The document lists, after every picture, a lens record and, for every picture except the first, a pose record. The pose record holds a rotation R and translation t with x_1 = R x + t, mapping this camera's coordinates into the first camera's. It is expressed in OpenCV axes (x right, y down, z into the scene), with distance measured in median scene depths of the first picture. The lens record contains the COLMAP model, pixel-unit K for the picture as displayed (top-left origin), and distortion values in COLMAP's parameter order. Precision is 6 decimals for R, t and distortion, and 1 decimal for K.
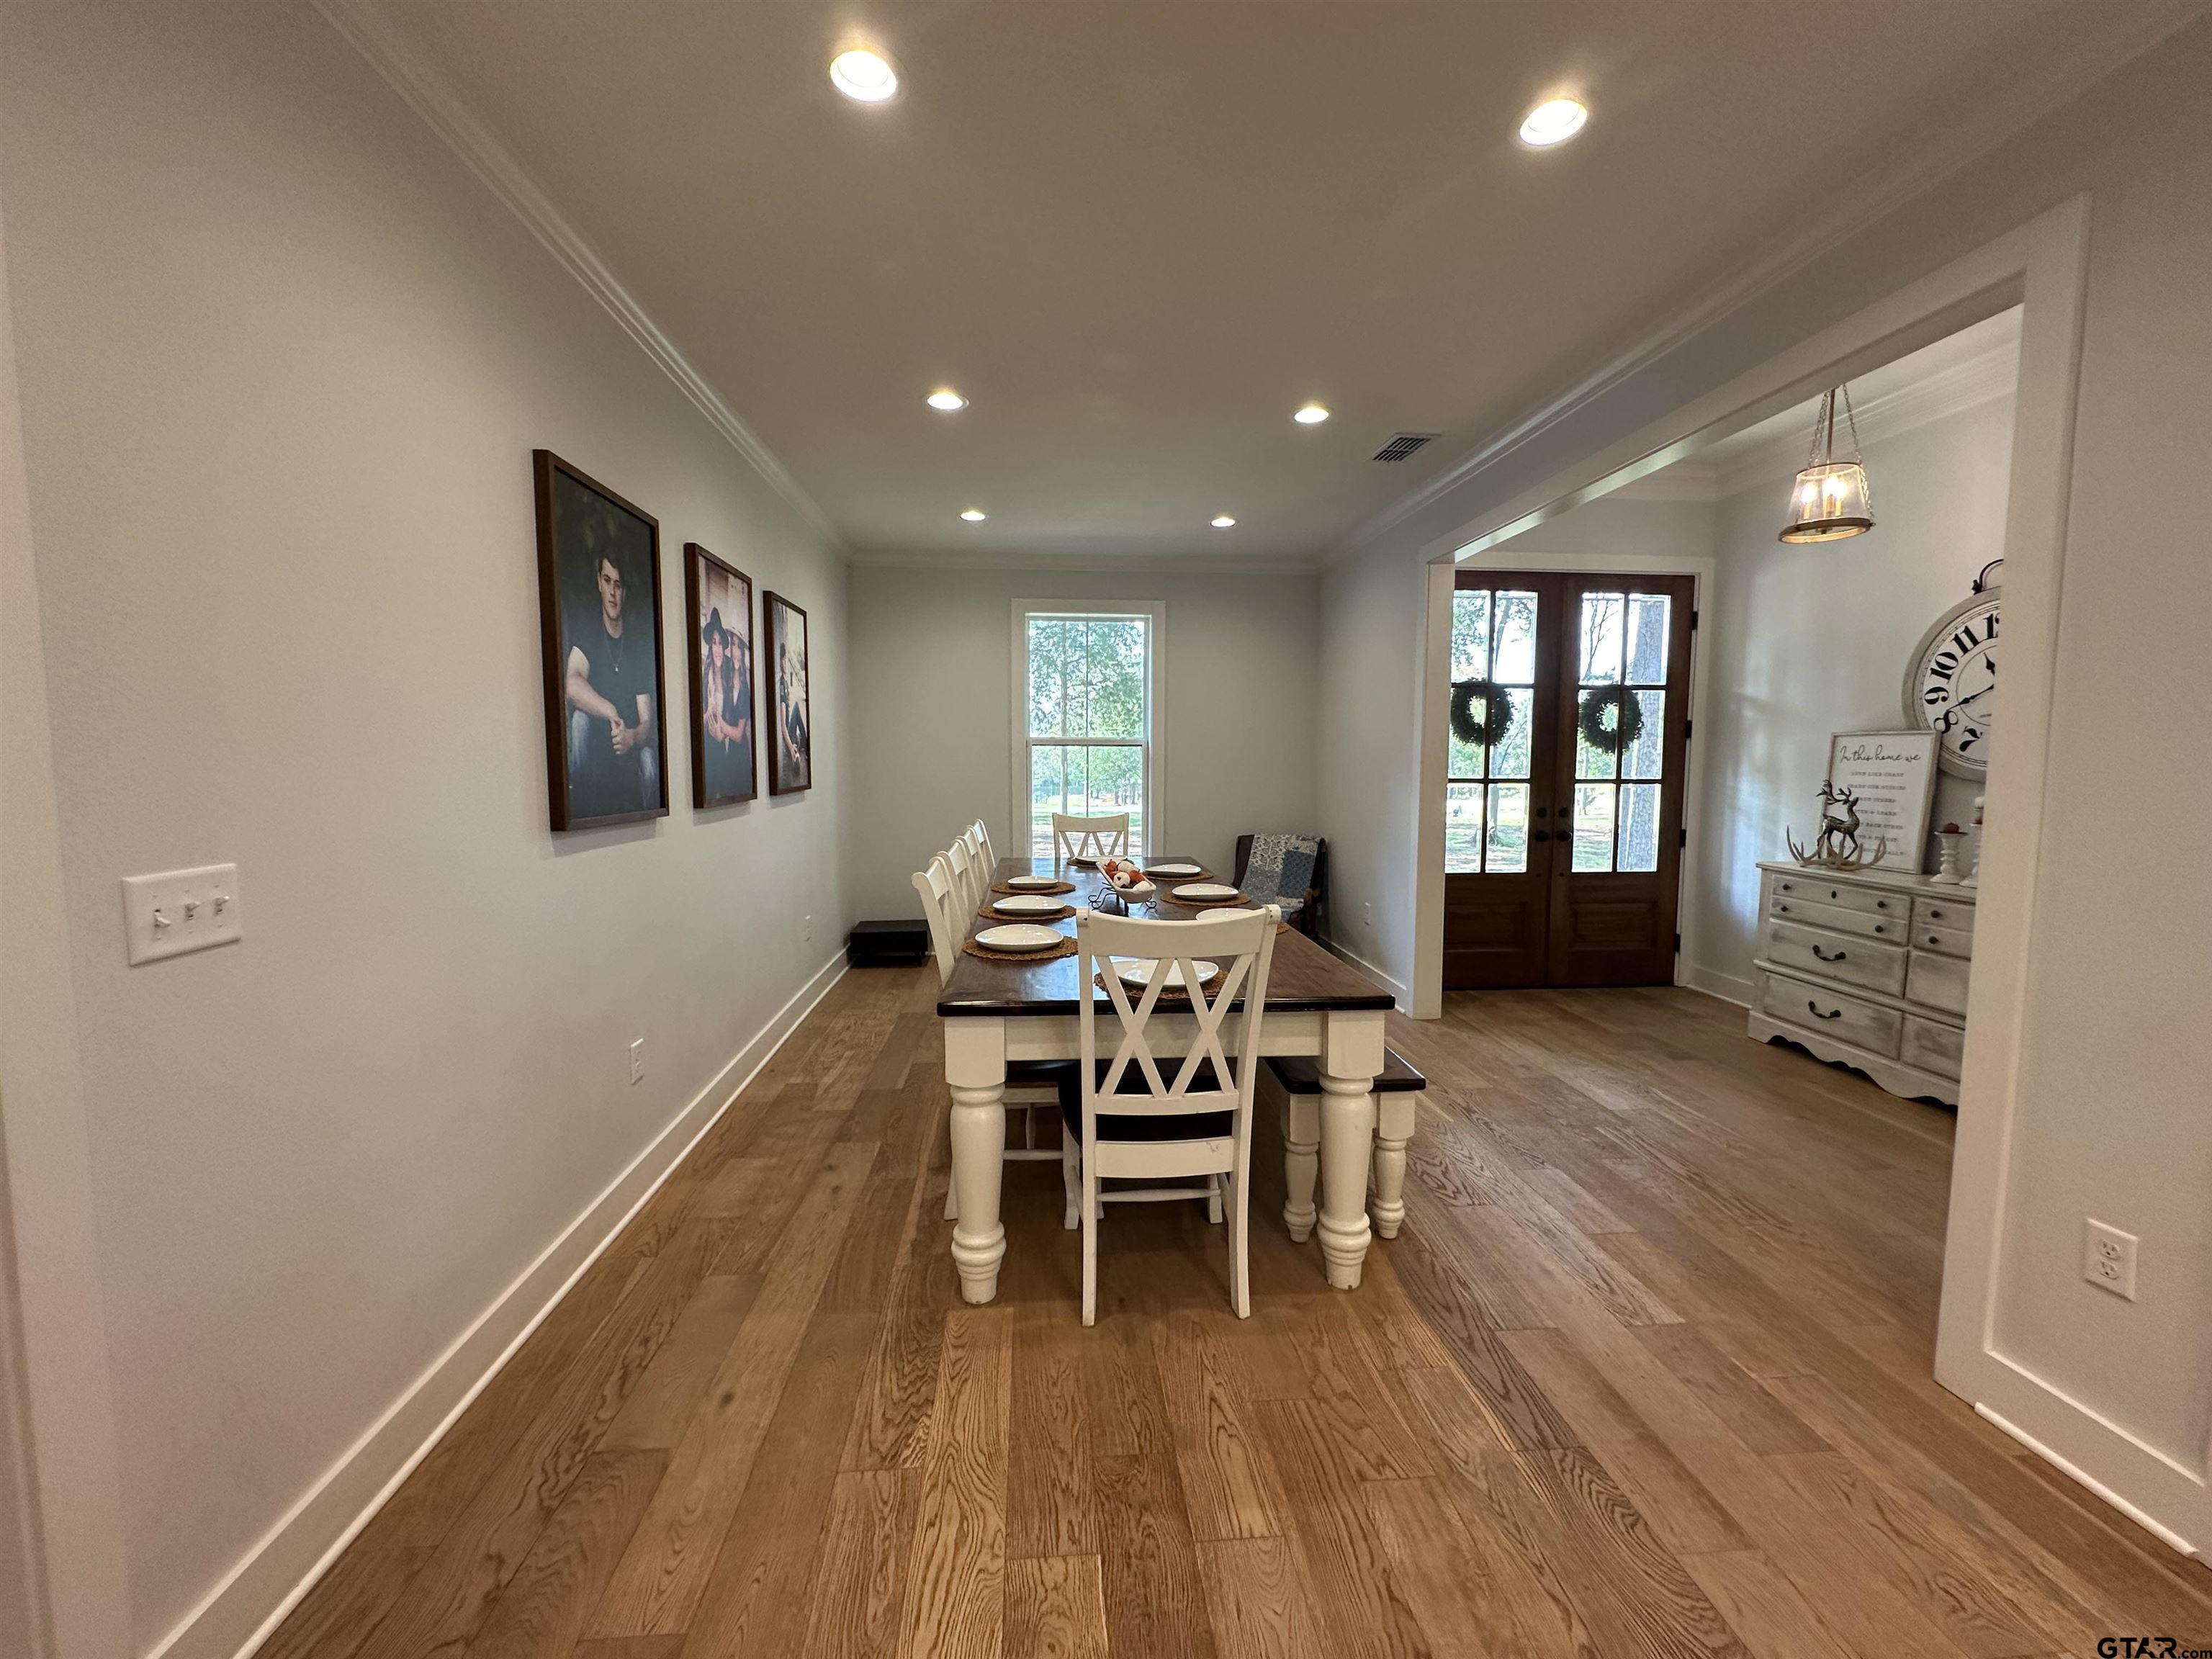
lens RADIAL K [[877.4, 0, 1103.5], [0, 877.4, 827.2], [0, 0, 1]] dist [-0.000303, -0.000278]
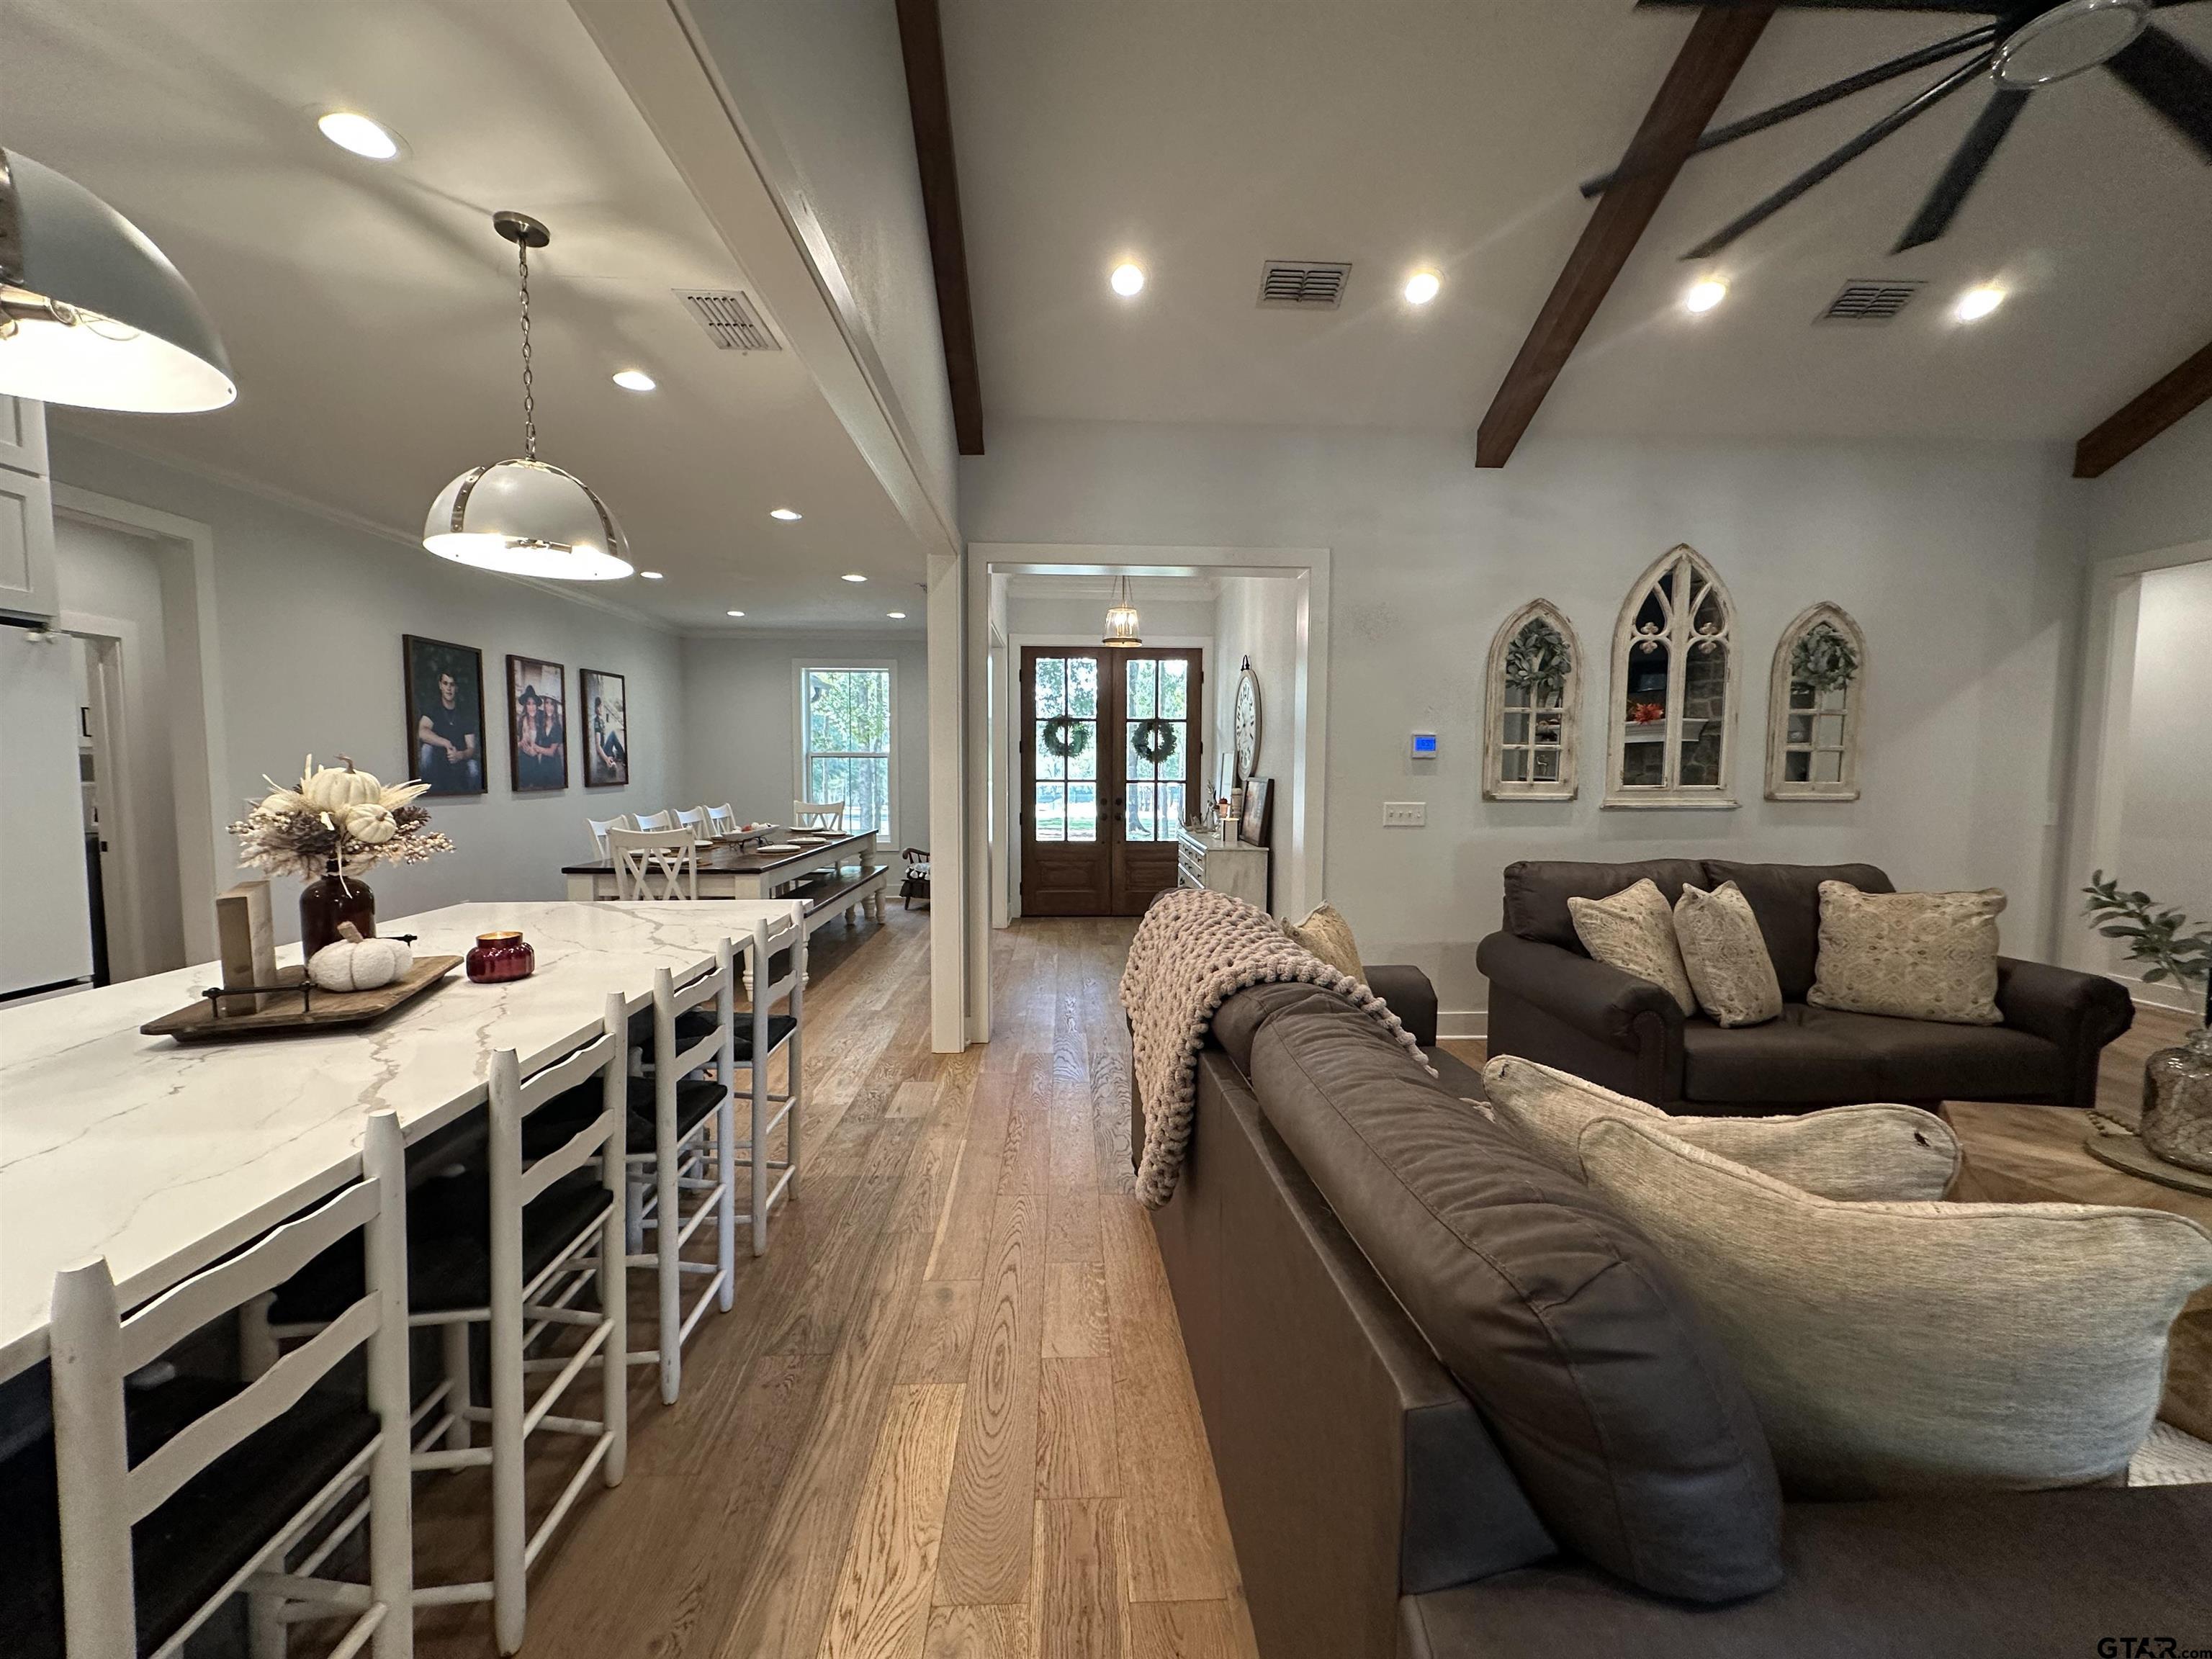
lens RADIAL K [[879.5, 0, 1103.1], [0, 879.5, 828.7], [0, 0, 1]] dist [0.000368, -0.000121]
pose [[0.999151, 0.004953, -0.040906, 0.777206], [-0.005259, 0.999959, -0.007382, 0.058504], [0.040868, 0.007591, 0.999136, -0.748580]]
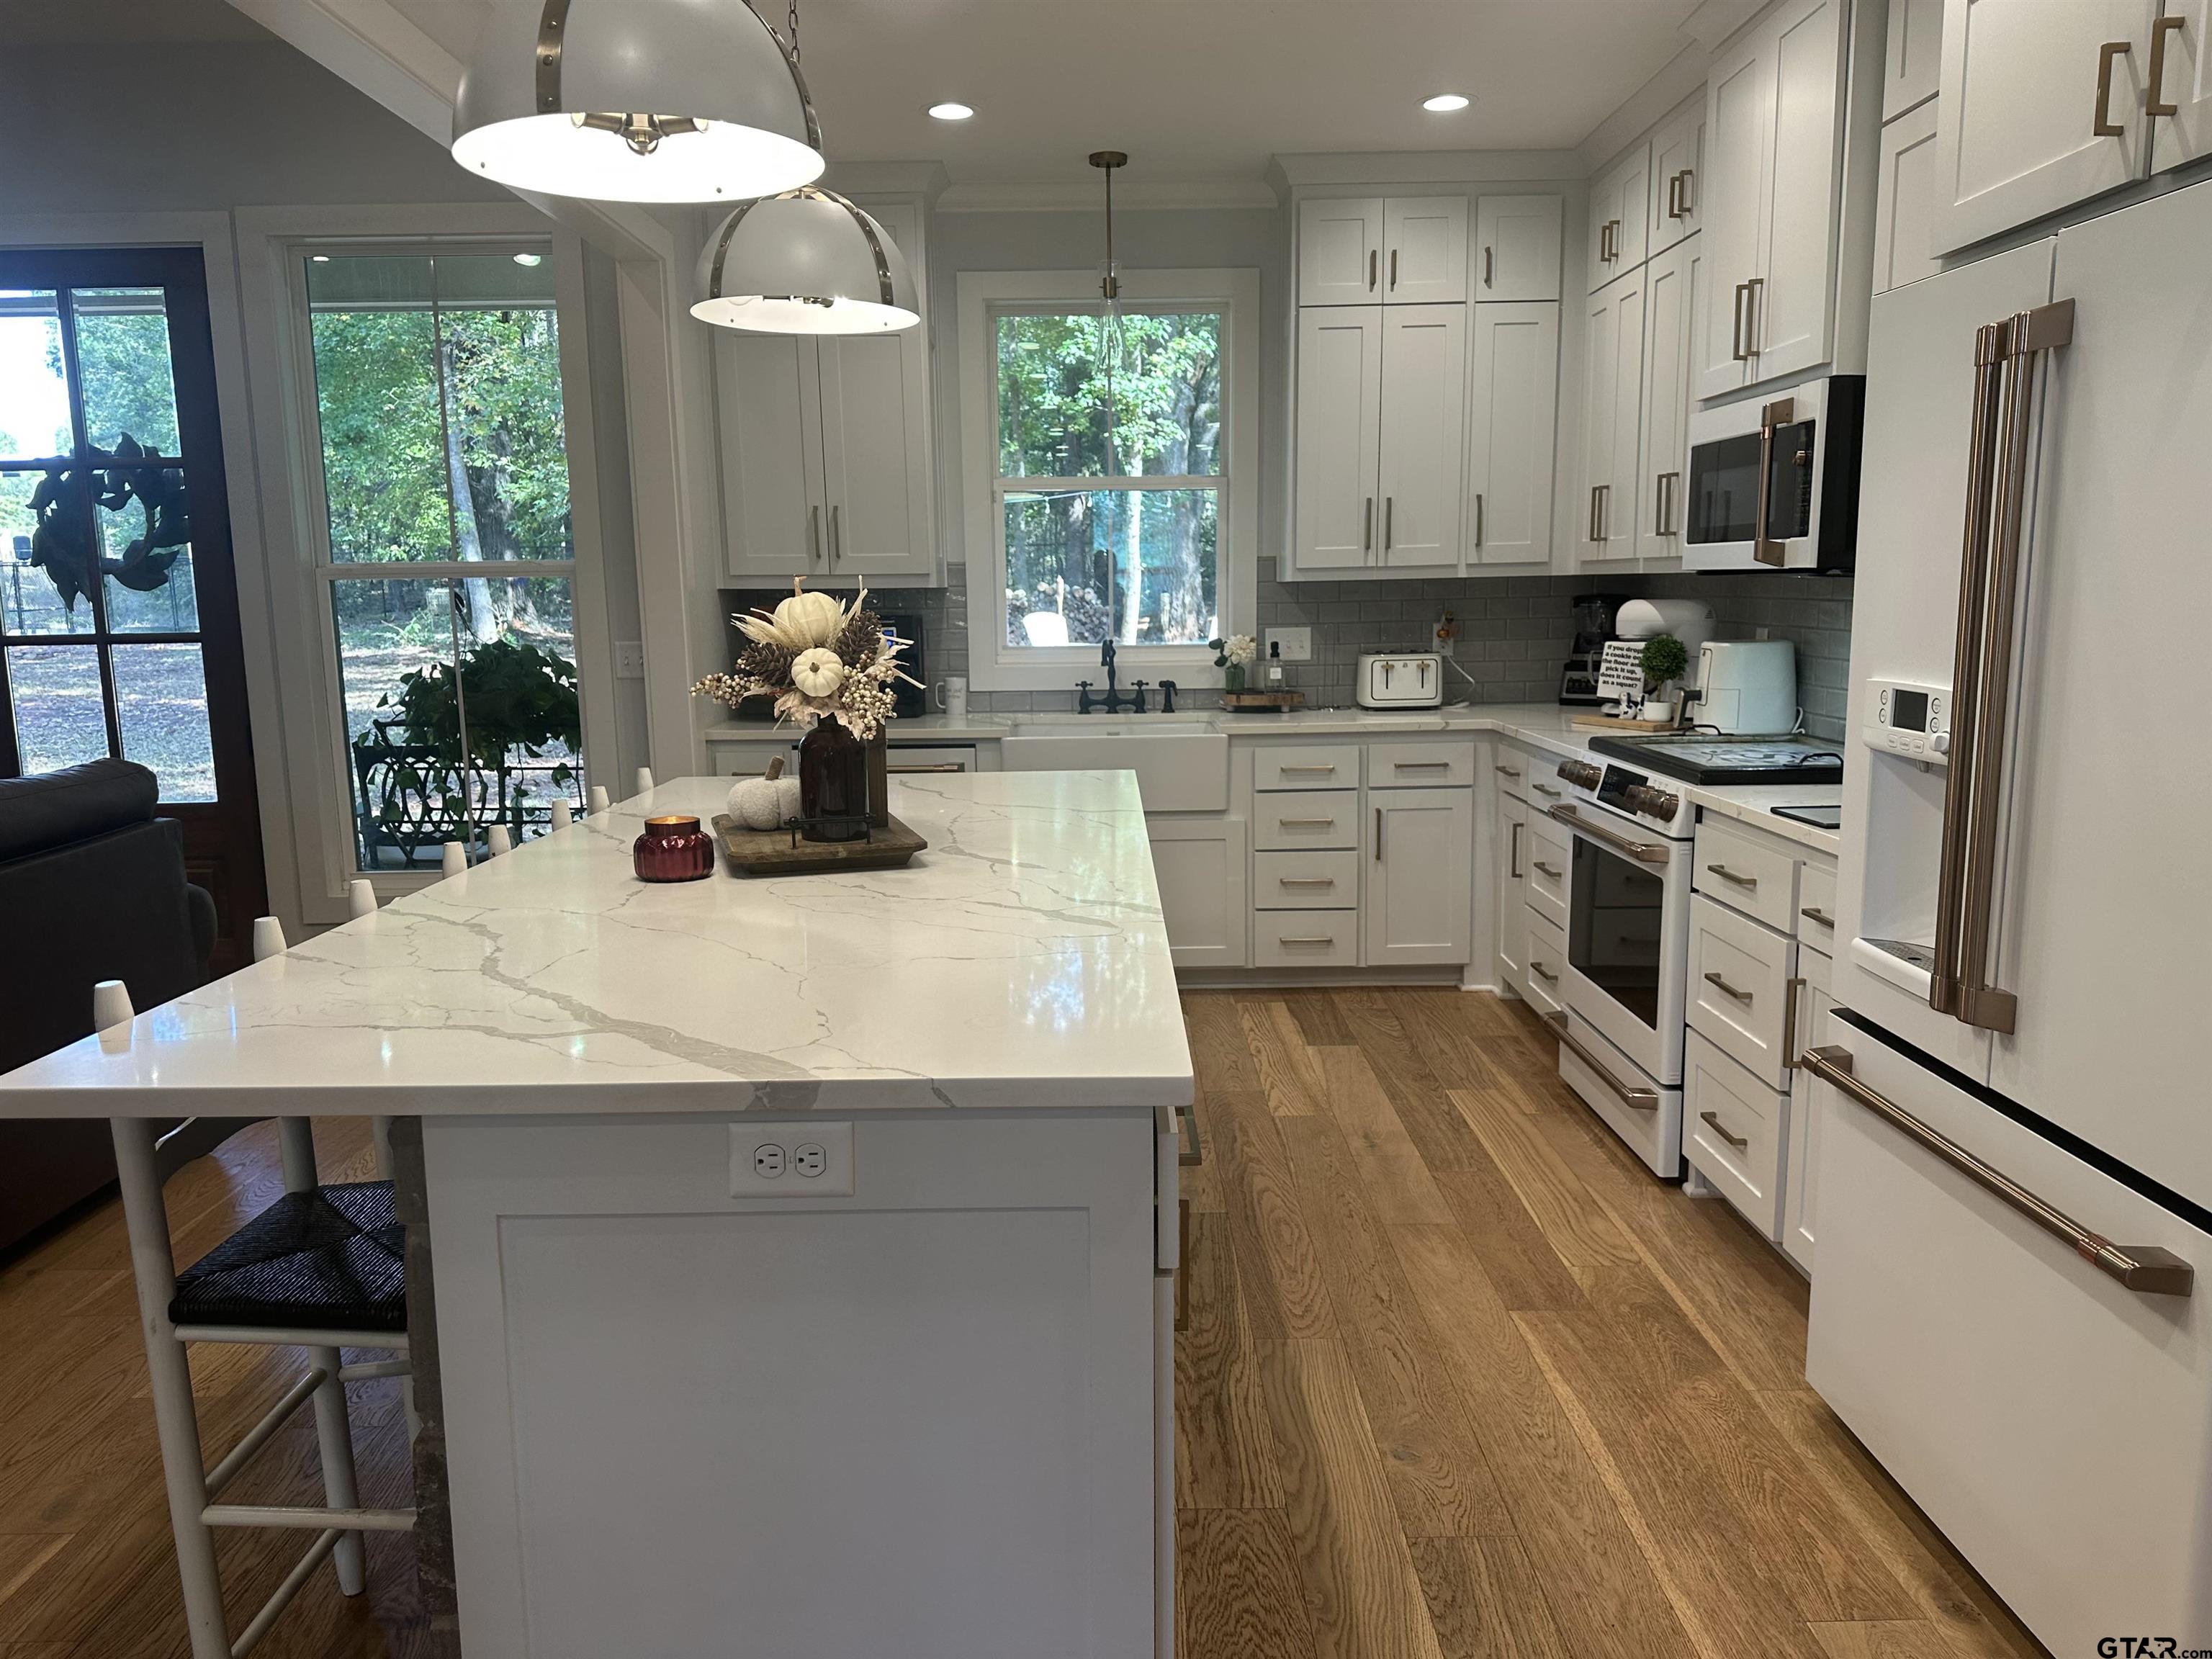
lens RADIAL K [[1583.5, 0, 1103.4], [0, 1583.5, 830.2], [0, 0, 1]] dist [0.001140, -0.000664]
pose [[-0.996349, -0.002220, 0.085339, 0.156175], [0.017864, 0.972108, 0.233851, -0.034214], [-0.083478, 0.234522, -0.968520, 0.410307]]
